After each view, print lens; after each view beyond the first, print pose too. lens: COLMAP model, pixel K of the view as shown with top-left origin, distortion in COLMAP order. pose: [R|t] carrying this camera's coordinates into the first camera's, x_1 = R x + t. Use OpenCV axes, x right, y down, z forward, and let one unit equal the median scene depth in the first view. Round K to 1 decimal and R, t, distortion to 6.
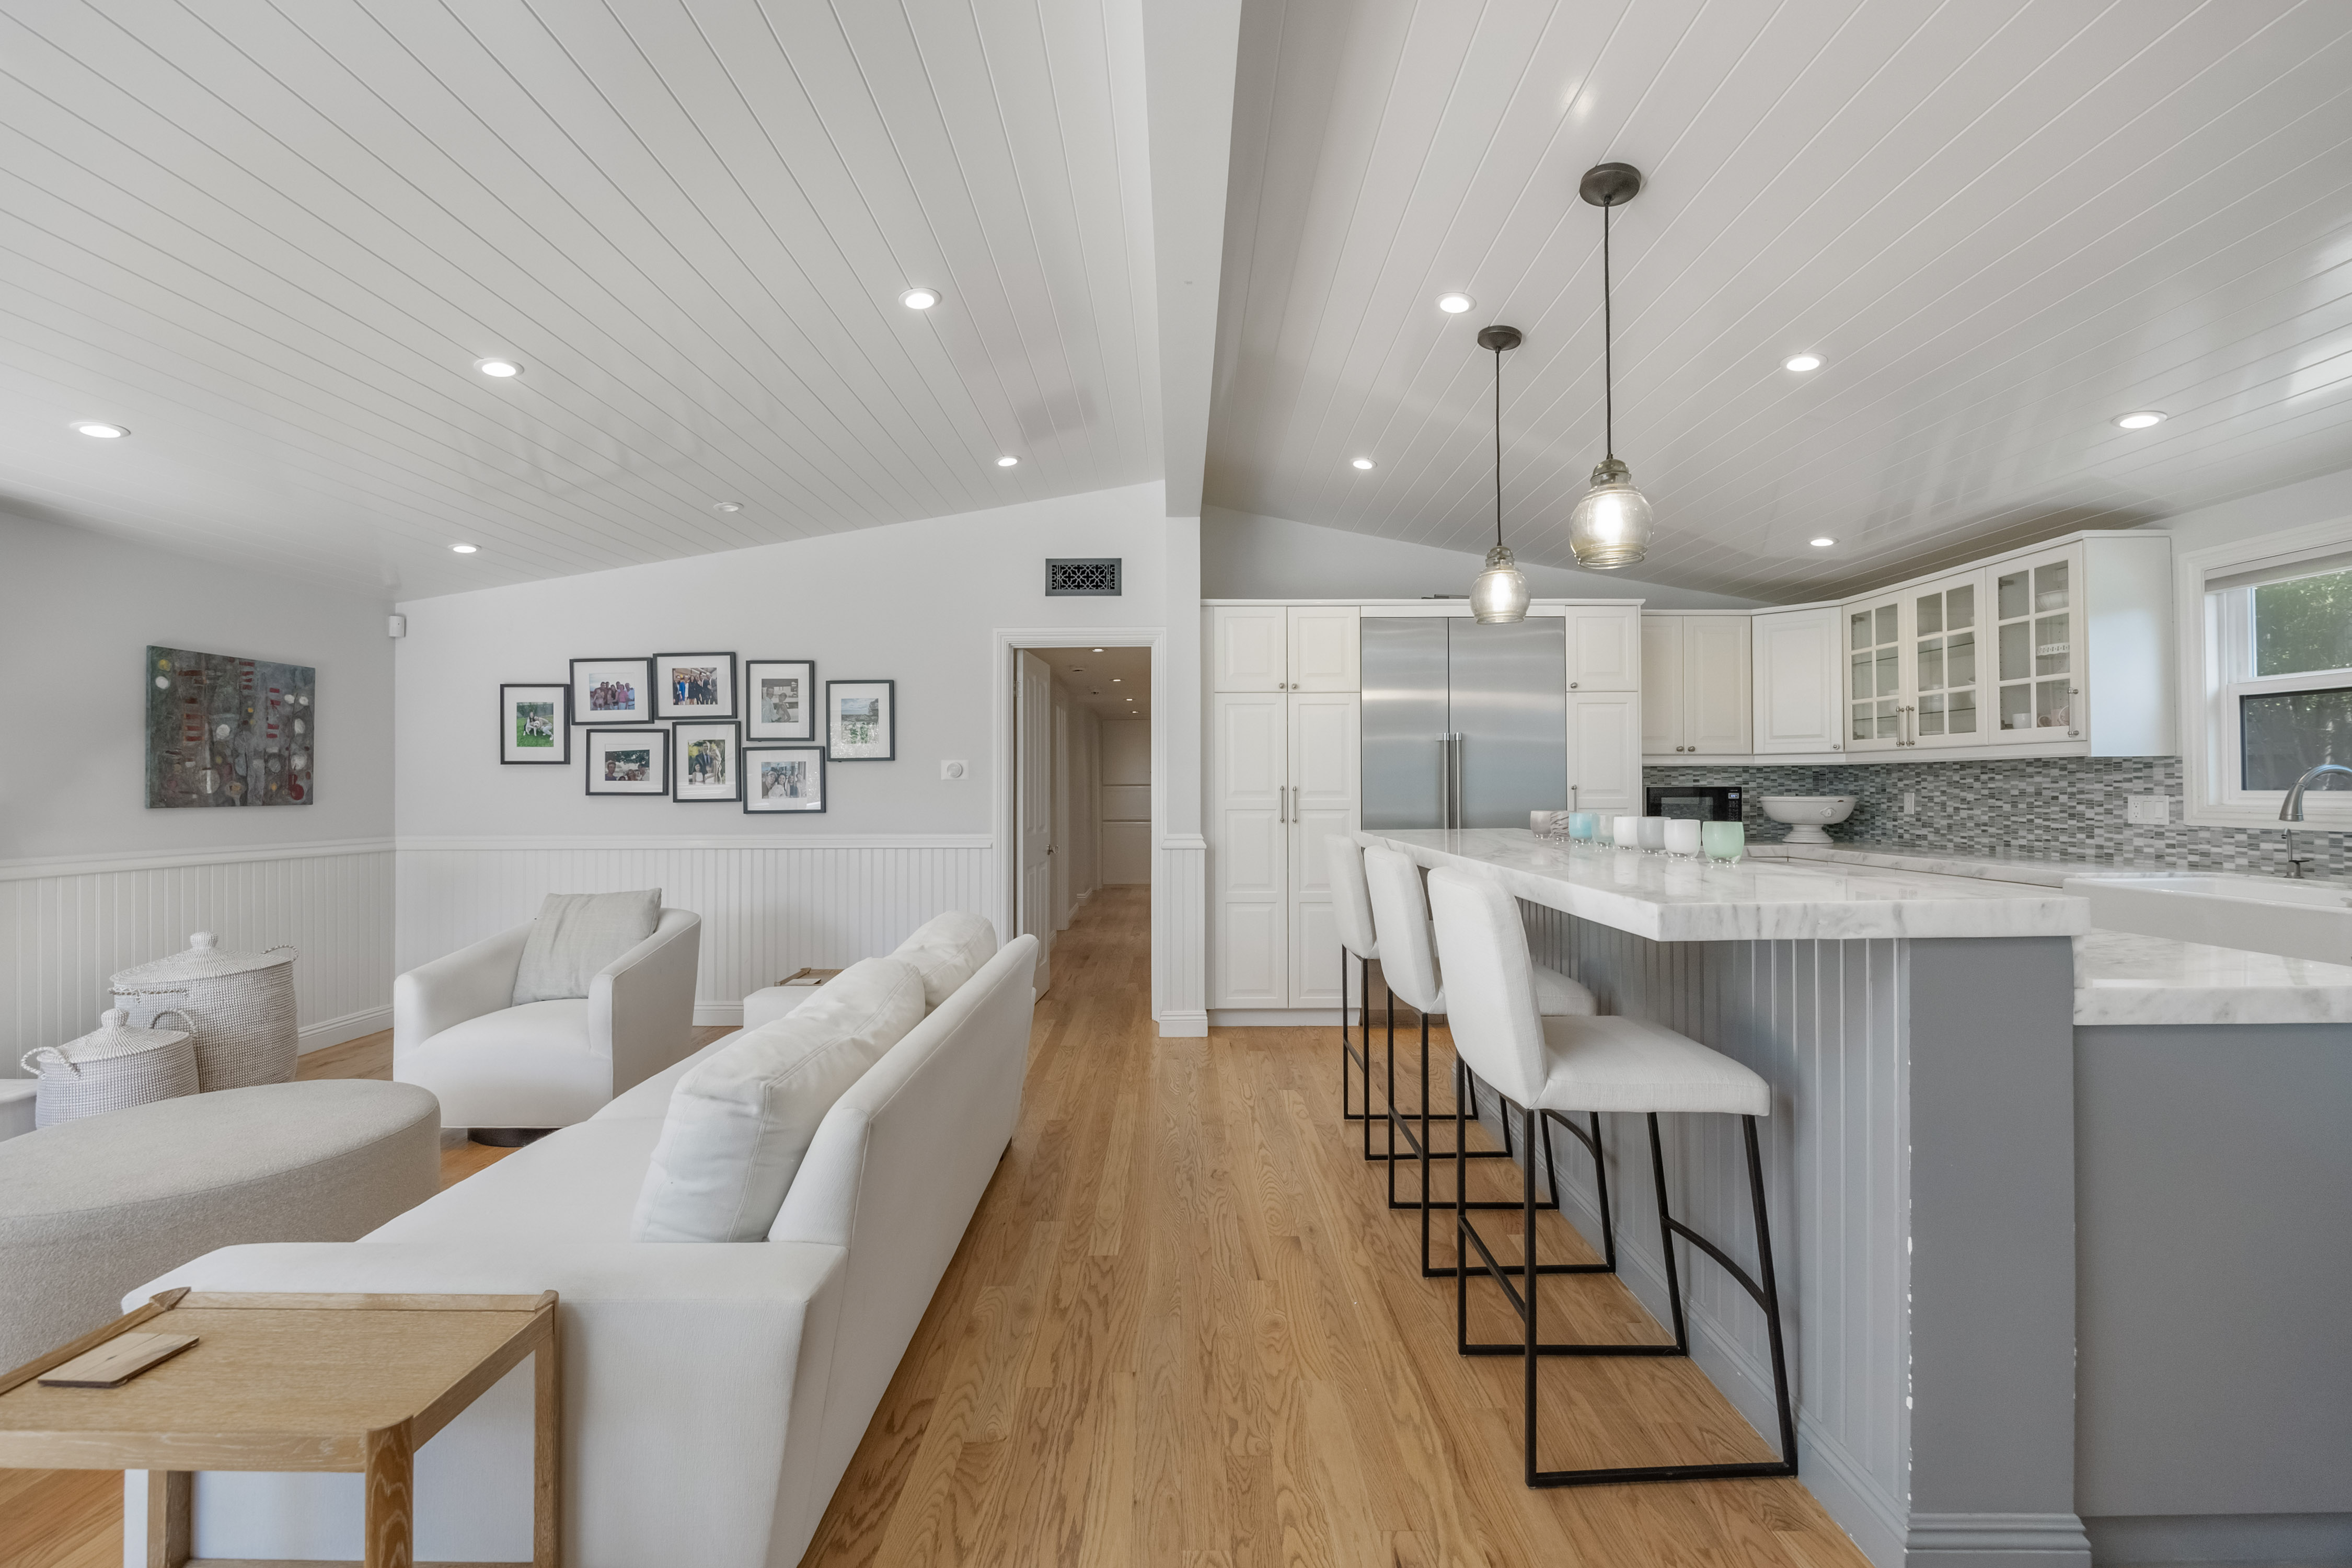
lens RADIAL K [[980.6, 0, 1182.8], [0, 980.6, 779.1], [0, 0, 1]] dist [-0.009766, 0.000943]
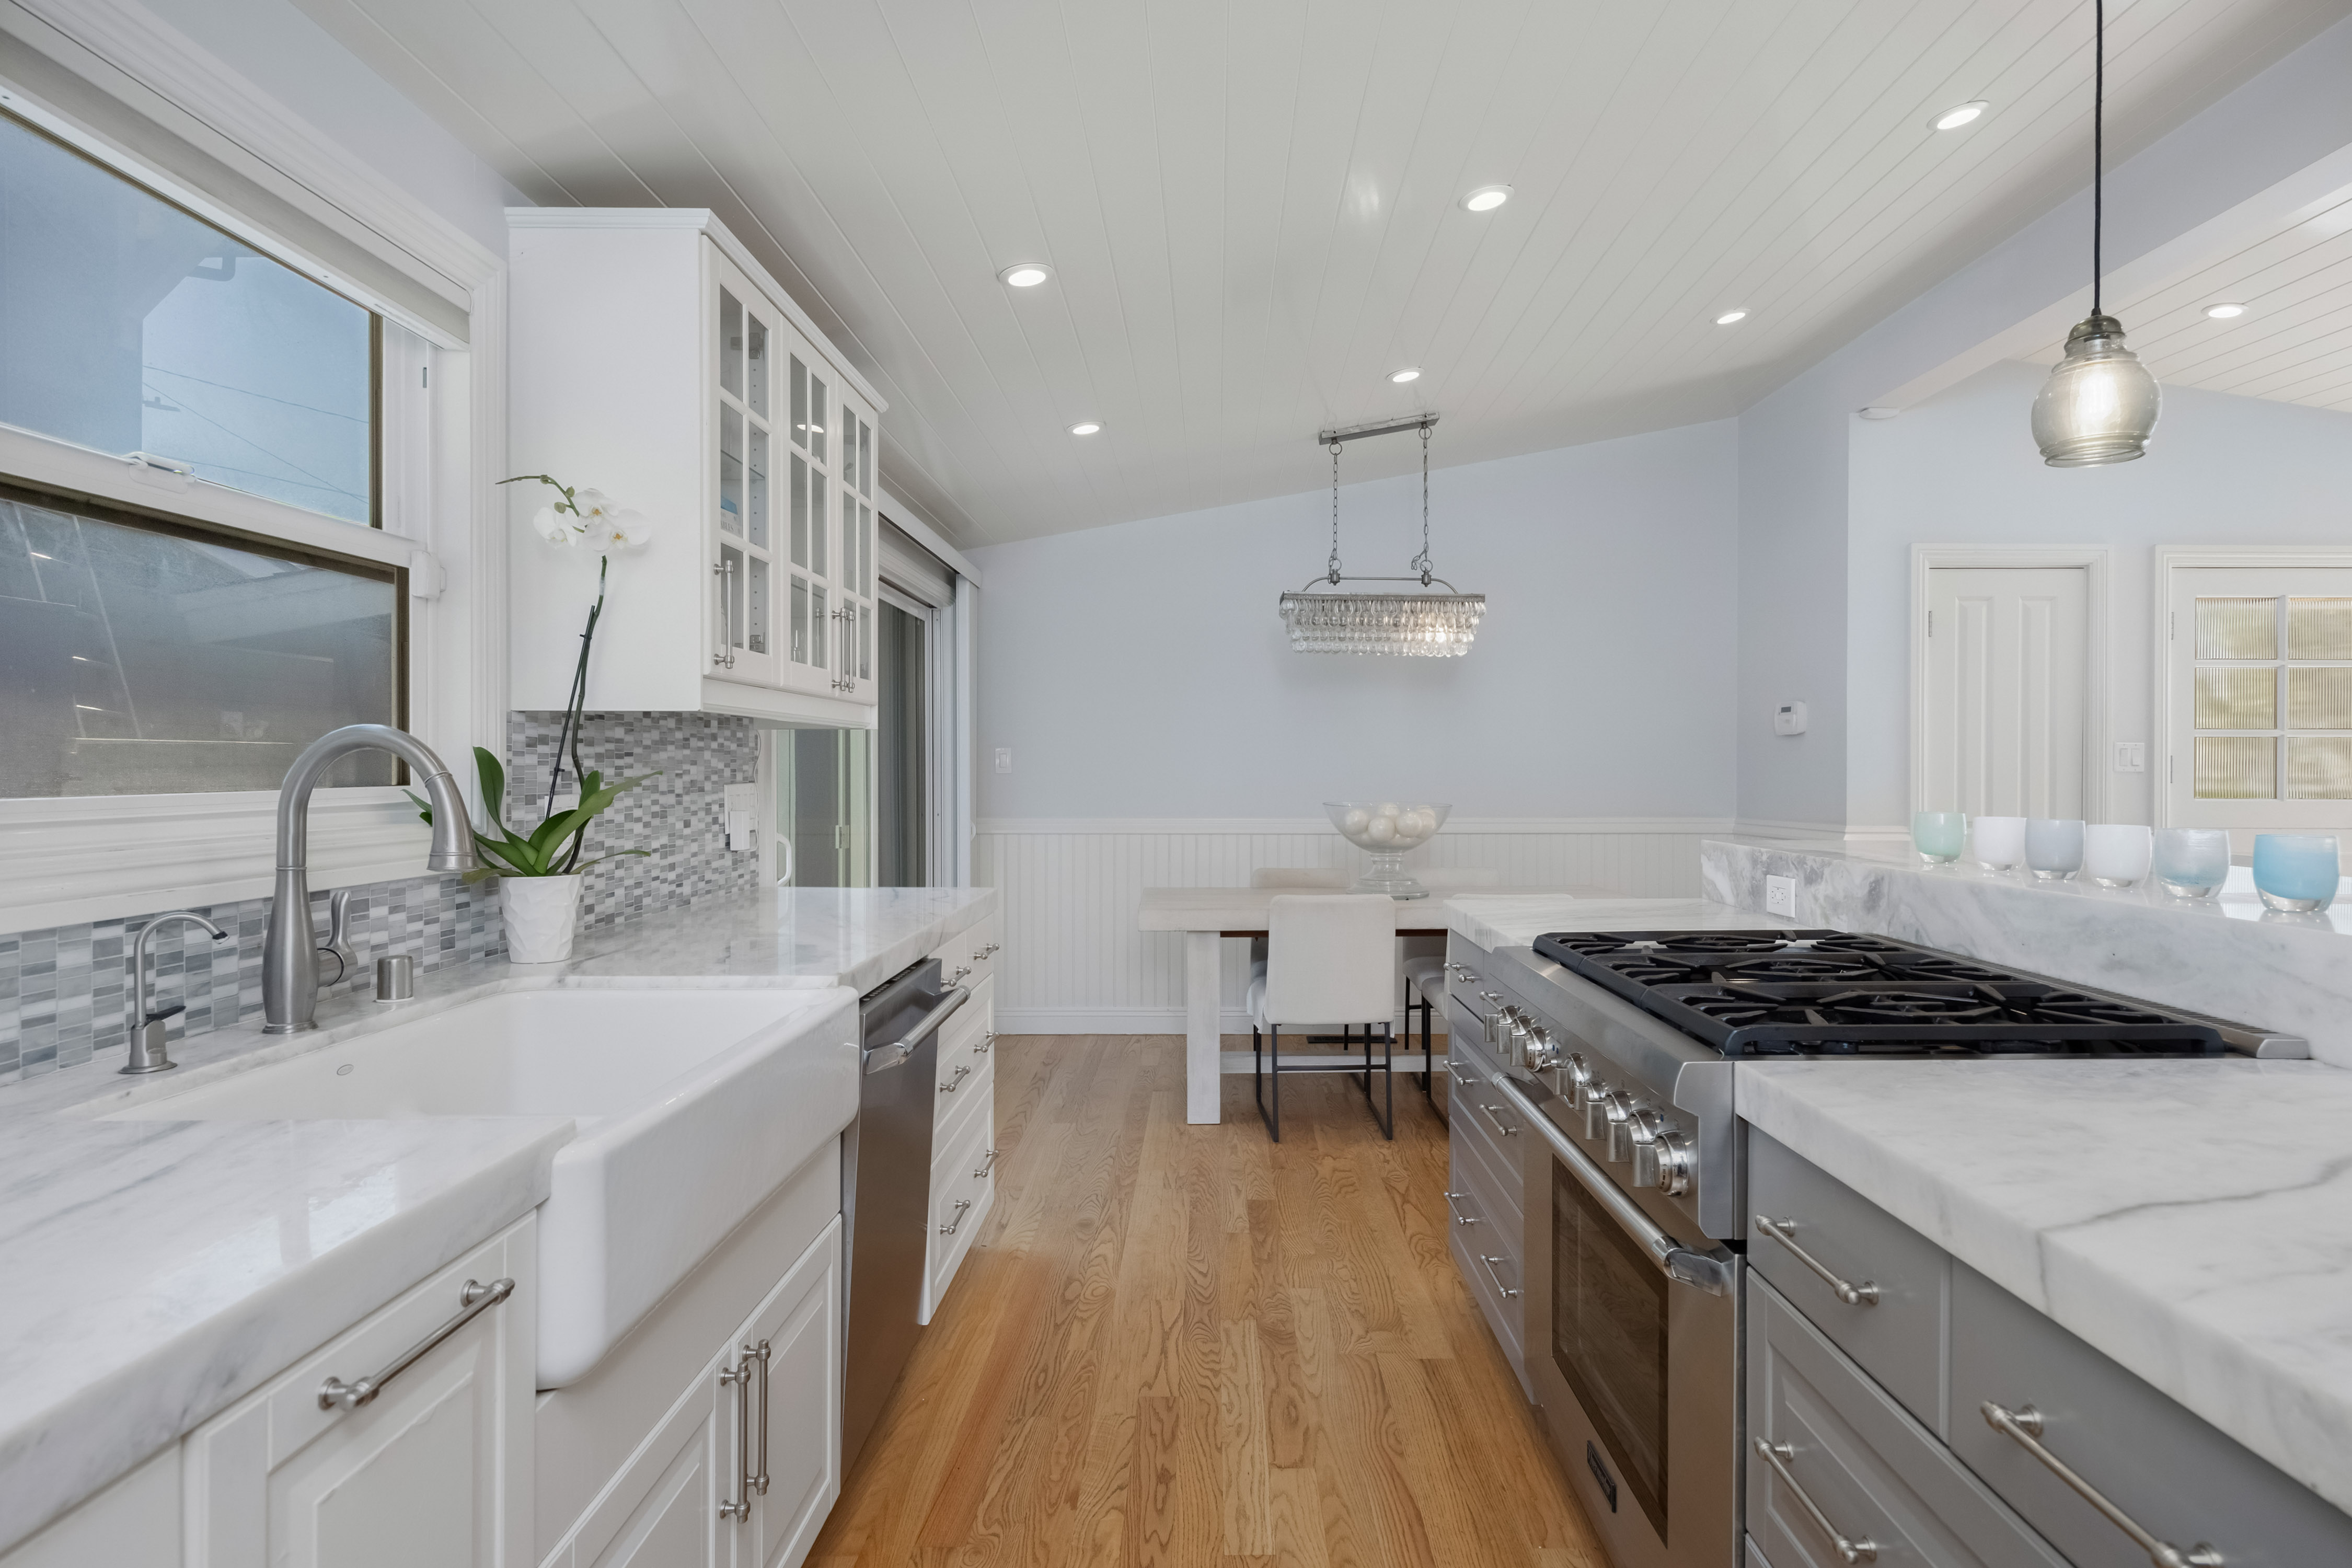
lens RADIAL K [[1299.9, 0, 1204.6], [0, 1299.9, 777.3], [0, 0, 1]] dist [0.009699, -0.010772]
pose [[-0.999972, 0.006597, -0.003472, 0.594584], [0.006597, 0.999978, 0.000083, 0.005726], [0.003473, 0.000060, -0.999994, 1.062722]]
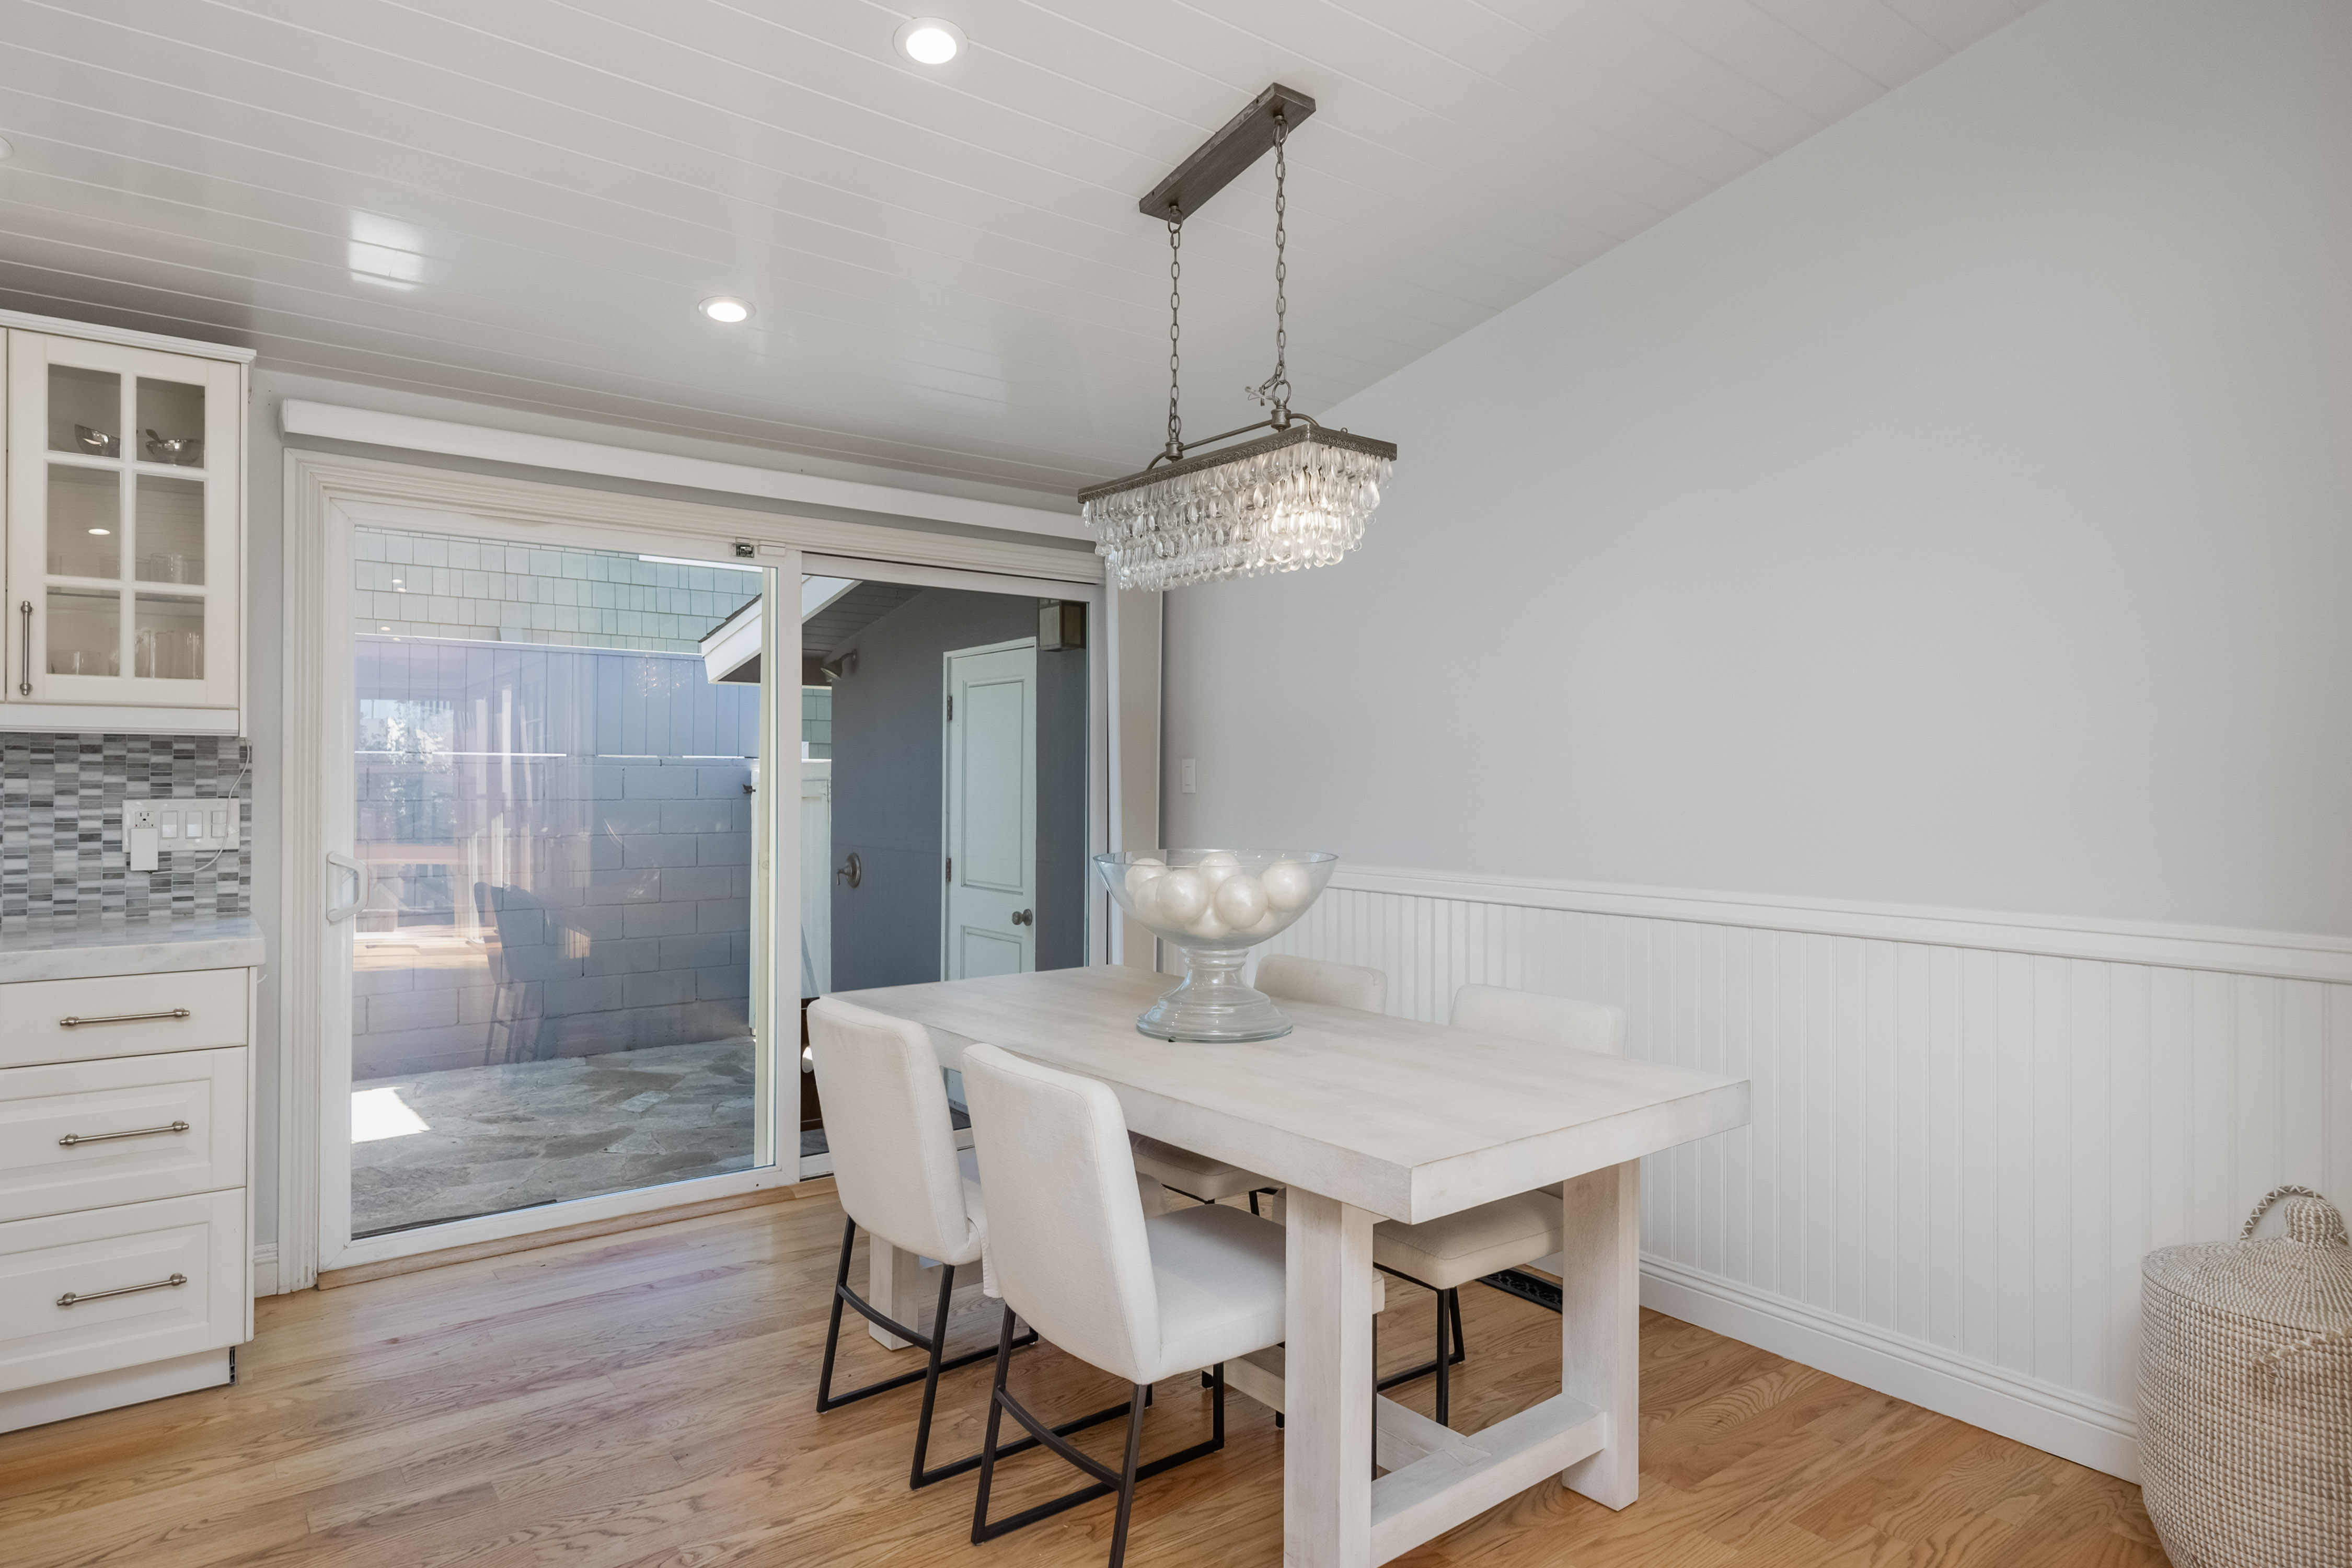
lens RADIAL K [[1299.9, 0, 1244.3], [0, 1299.9, 780.5], [0, 0, 1]] dist [0.009699, -0.010772]
pose [[-0.634639, 0.003257, 0.772802, -0.046146], [-0.007084, 0.999925, -0.010031, 0.001198], [-0.772776, -0.011840, -0.634568, 0.302044]]
